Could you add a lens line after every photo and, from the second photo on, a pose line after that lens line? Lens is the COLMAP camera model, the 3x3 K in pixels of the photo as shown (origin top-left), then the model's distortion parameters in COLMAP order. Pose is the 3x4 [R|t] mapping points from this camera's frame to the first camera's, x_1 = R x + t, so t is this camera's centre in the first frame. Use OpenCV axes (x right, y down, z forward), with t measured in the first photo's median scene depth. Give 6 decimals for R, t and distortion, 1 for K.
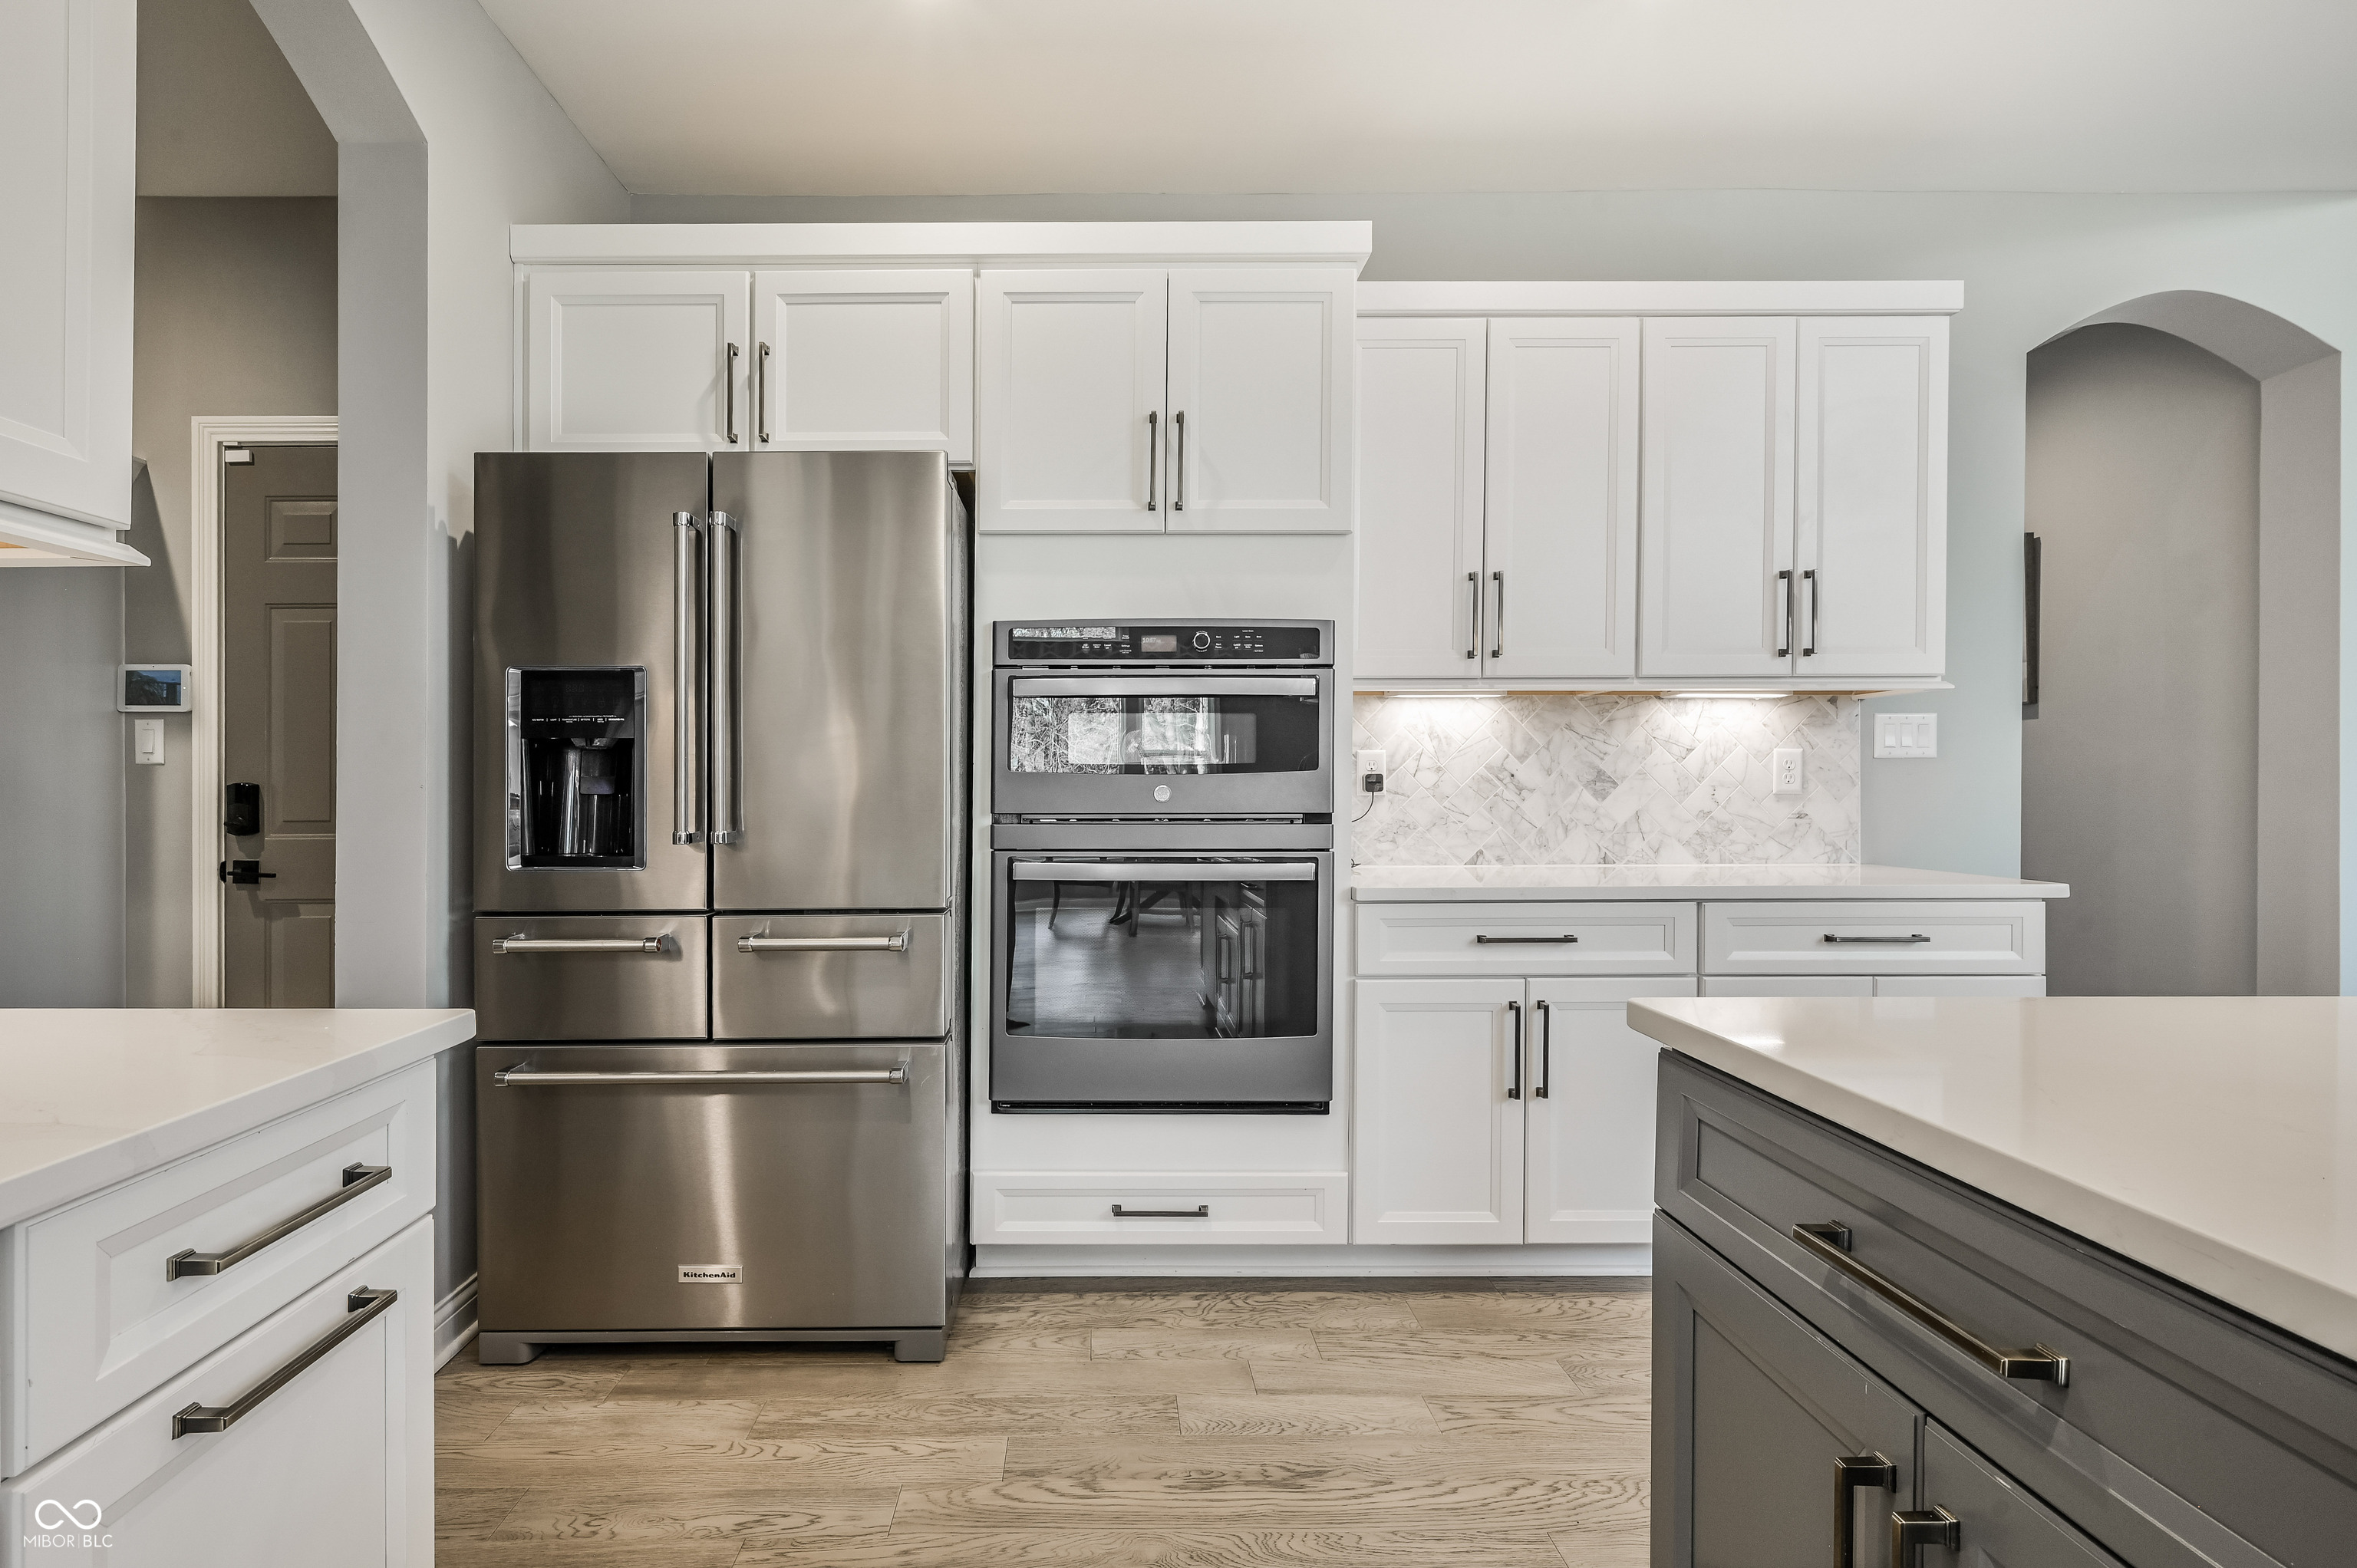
lens RADIAL K [[1071.6, 0, 1150.7], [0, 1071.6, 820.0], [0, 0, 1]] dist [-0.001195, 0.001973]
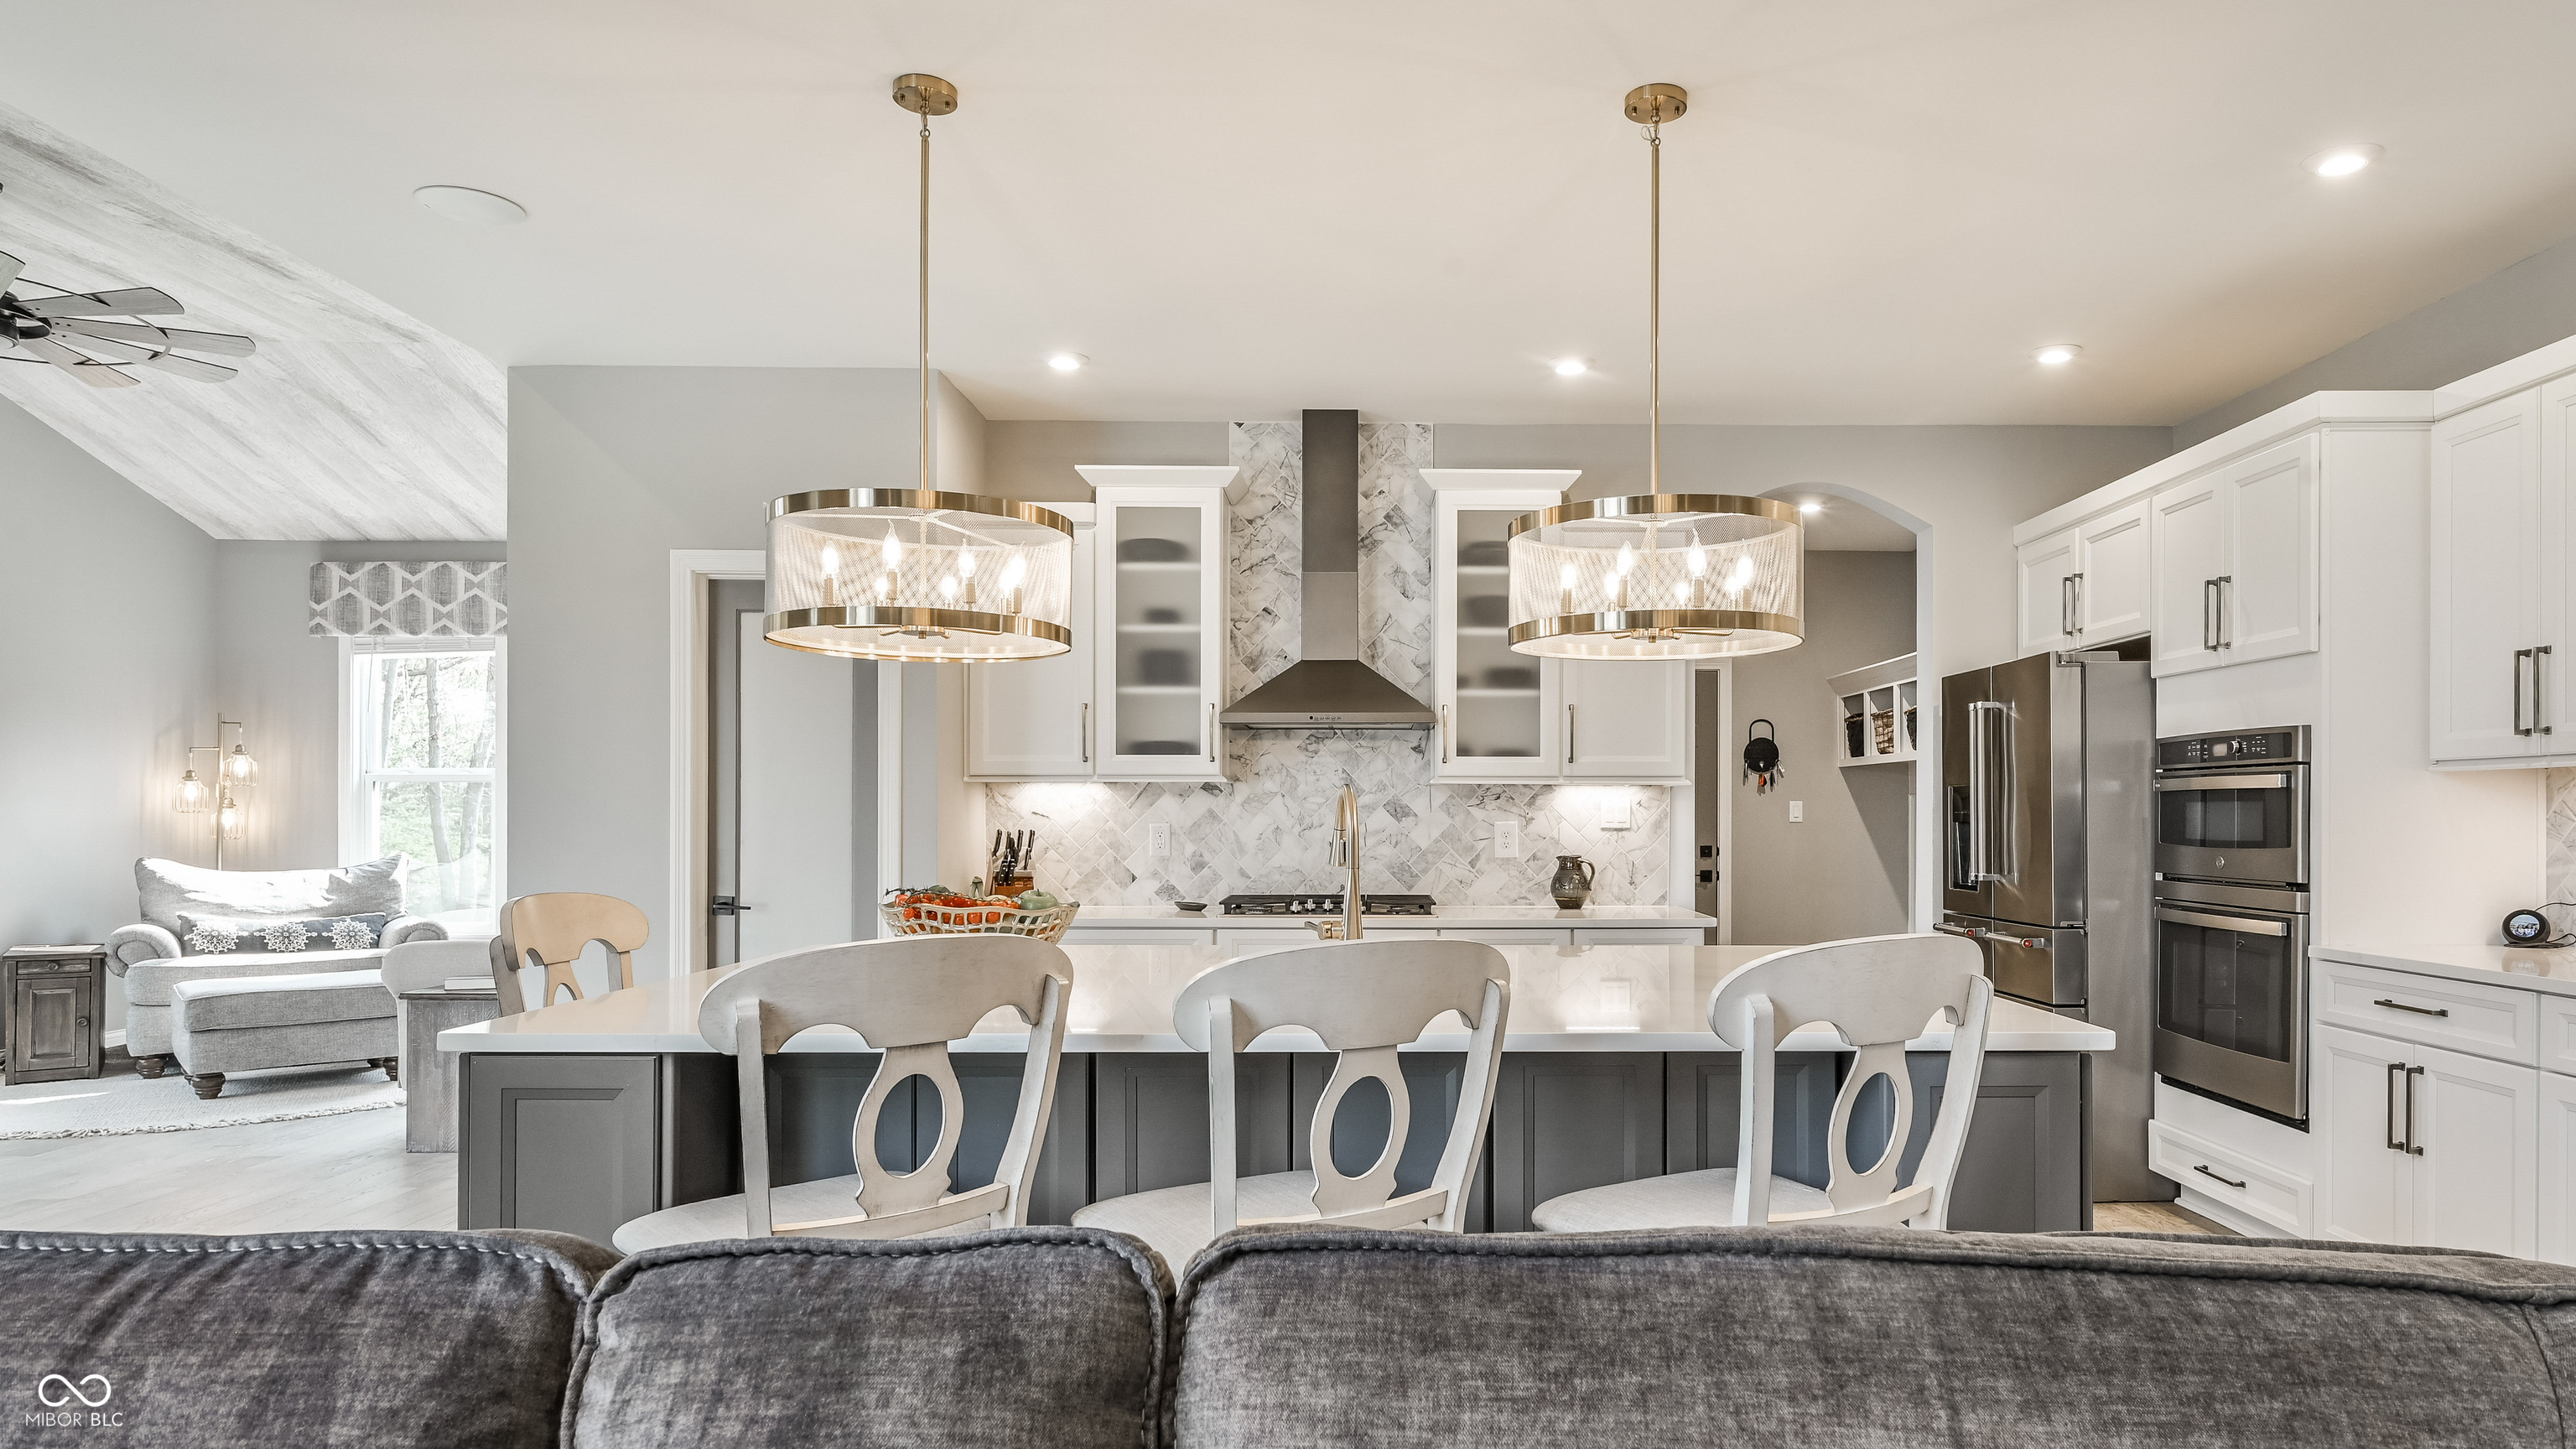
lens RADIAL K [[1520.3, 0, 1395.4], [0, 1520.3, 808.7], [0, 0, 1]] dist [-0.005299, 0.001902]
pose [[0.019743, 0.001679, -0.999804, 1.879863], [-0.025894, 0.999664, 0.001167, -0.068254], [0.999470, 0.025866, 0.019780, -0.053693]]
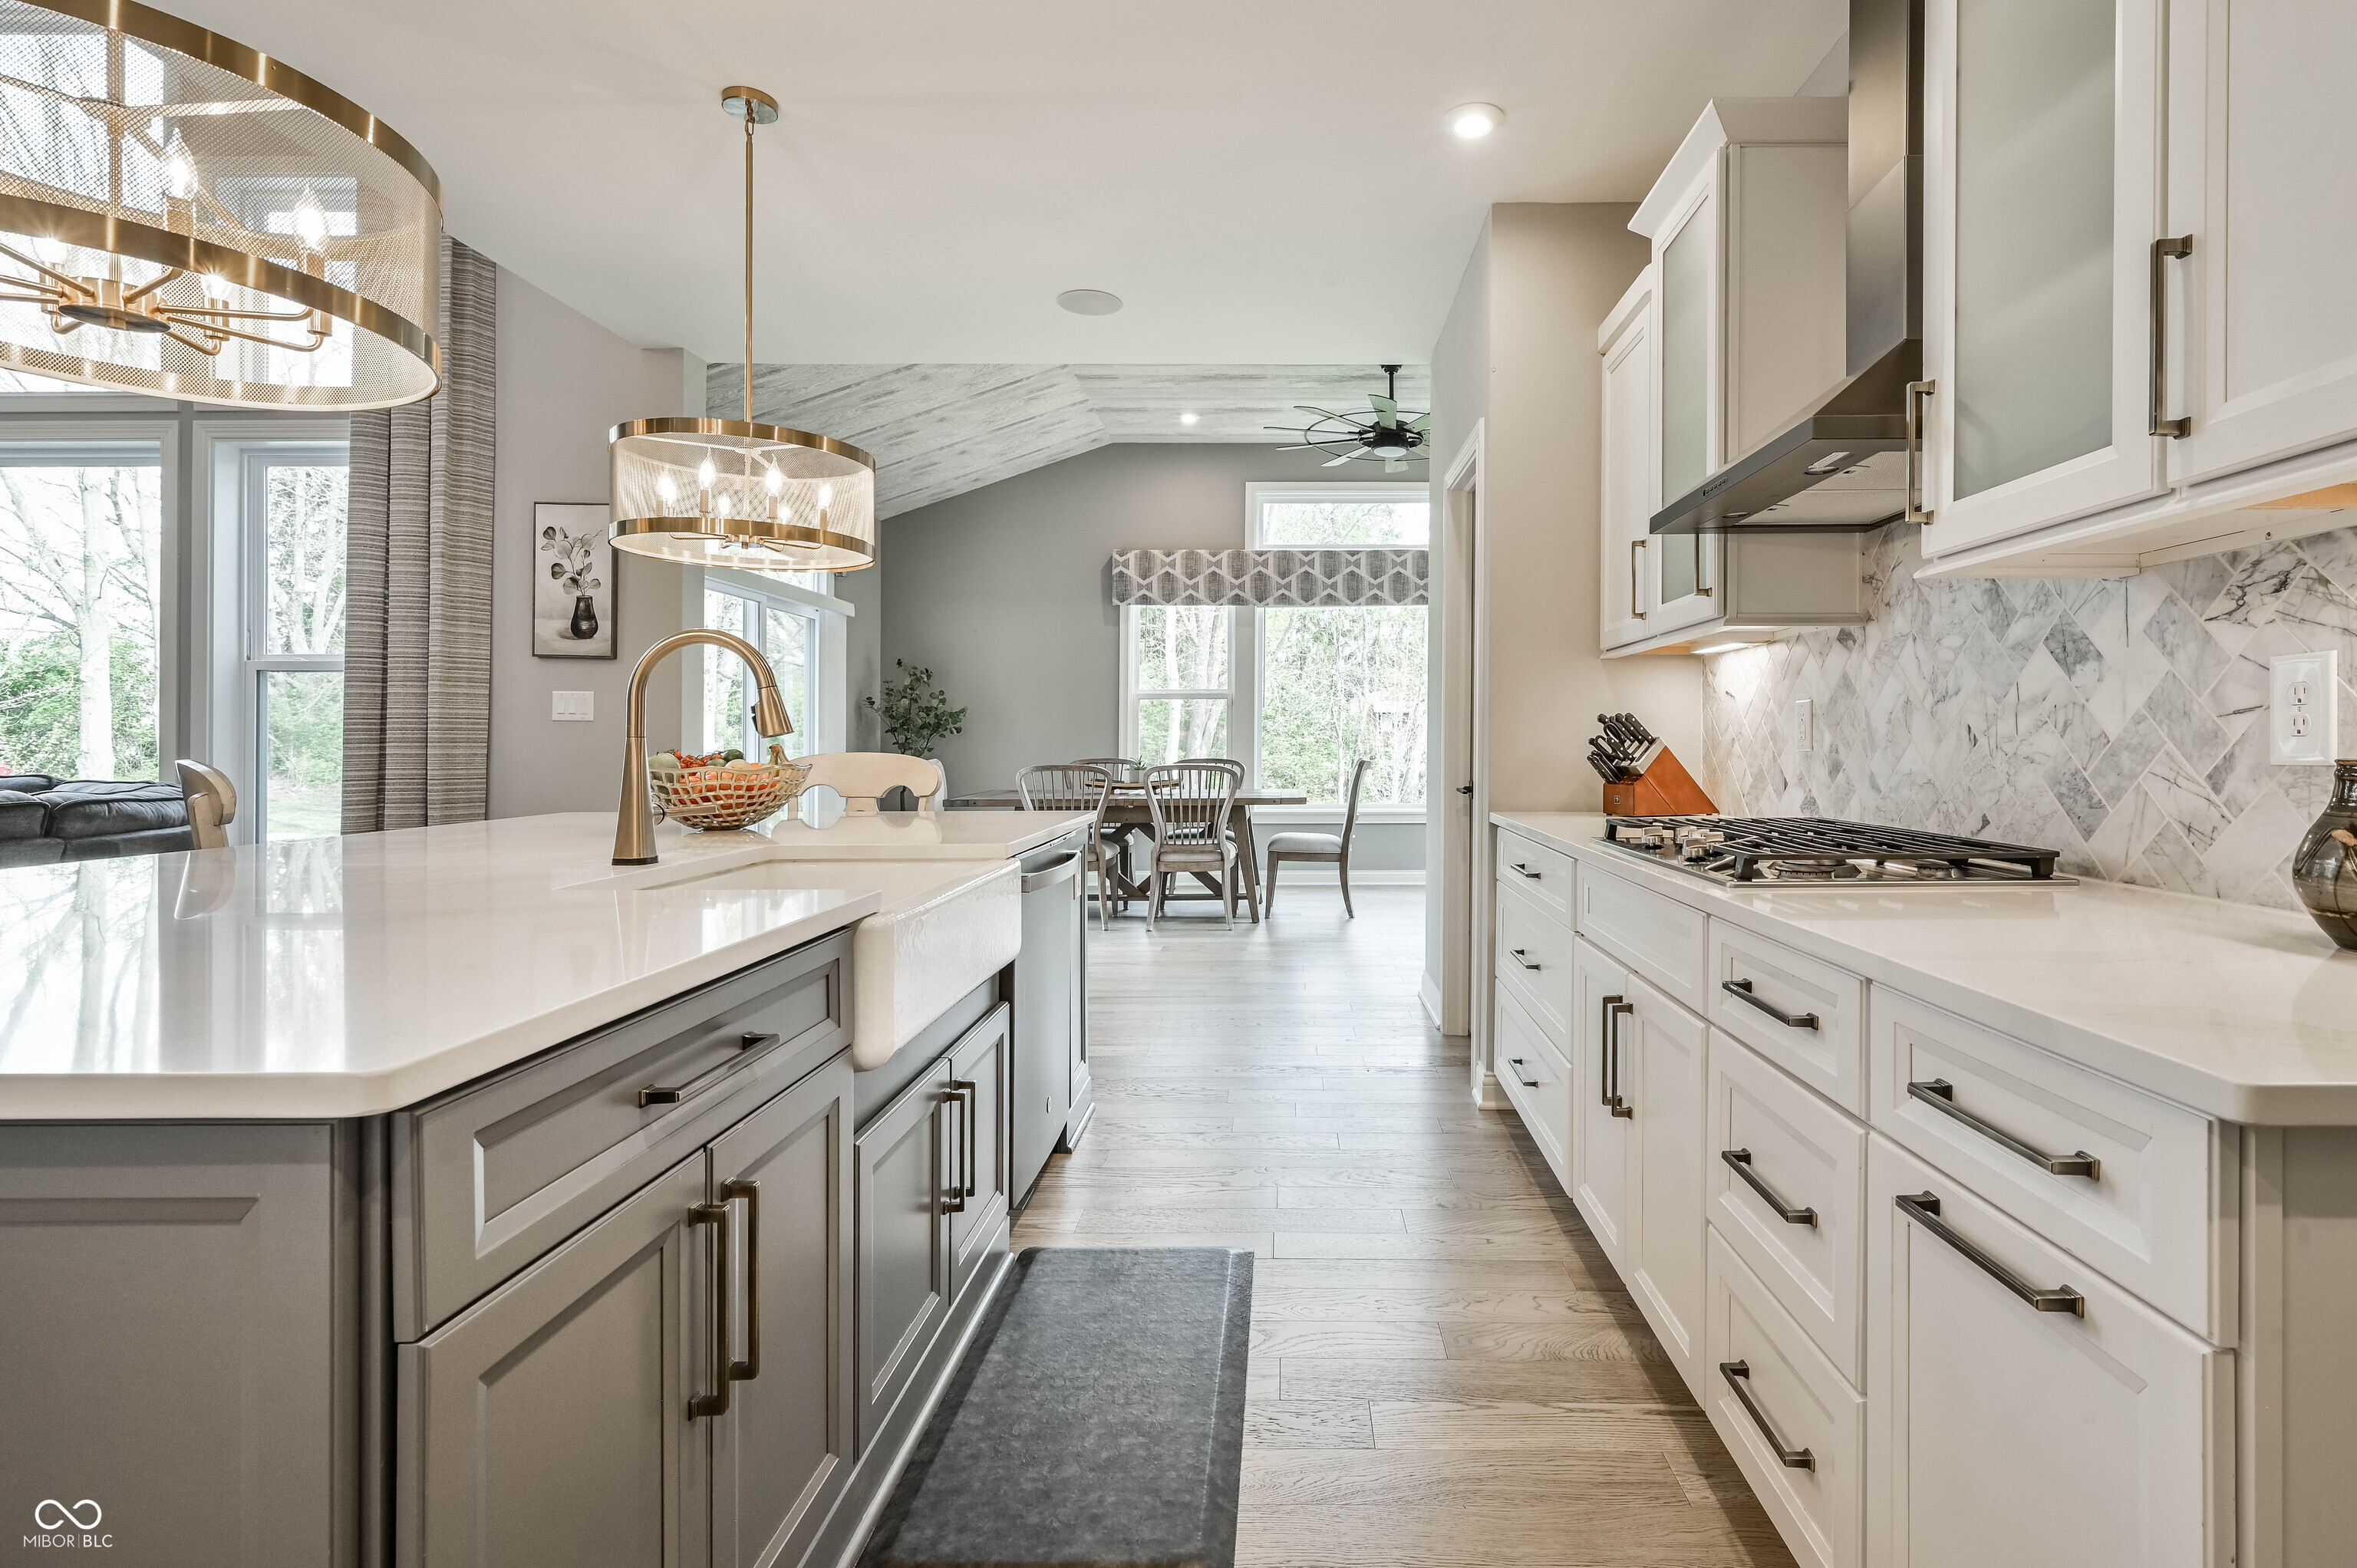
lens RADIAL K [[1100.1, 0, 1281.5], [0, 1100.1, 747.9], [0, 0, 1]] dist [0.003158, 0.000463]
pose [[-0.999955, 0.008723, -0.003672, -0.054398], [0.008607, 0.999496, 0.030562, -0.021861], [0.003937, 0.030529, -0.999526, 0.761526]]
